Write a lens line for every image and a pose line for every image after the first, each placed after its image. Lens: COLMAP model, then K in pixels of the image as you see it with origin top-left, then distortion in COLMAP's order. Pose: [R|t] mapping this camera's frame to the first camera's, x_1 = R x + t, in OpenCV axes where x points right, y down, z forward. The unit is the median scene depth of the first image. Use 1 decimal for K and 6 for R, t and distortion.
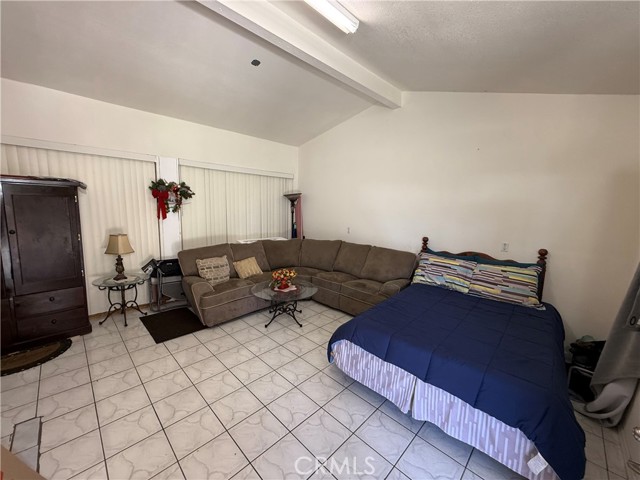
lens RADIAL K [[254.8, 0, 322.7], [0, 254.8, 235.3], [0, 0, 1]] dist [0.000191, 0.000014]
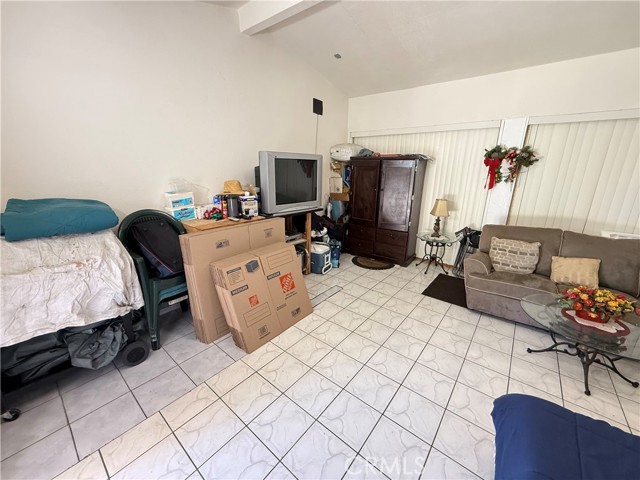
lens RADIAL K [[254.8, 0, 321.7], [0, 254.8, 242.8], [0, 0, 1]] dist [0.000191, 0.000014]
pose [[0.082837, 0.255636, -0.963218, 0.322389], [-0.122031, 0.961868, 0.244783, -0.029897], [0.989063, 0.097265, 0.110873, 0.318107]]
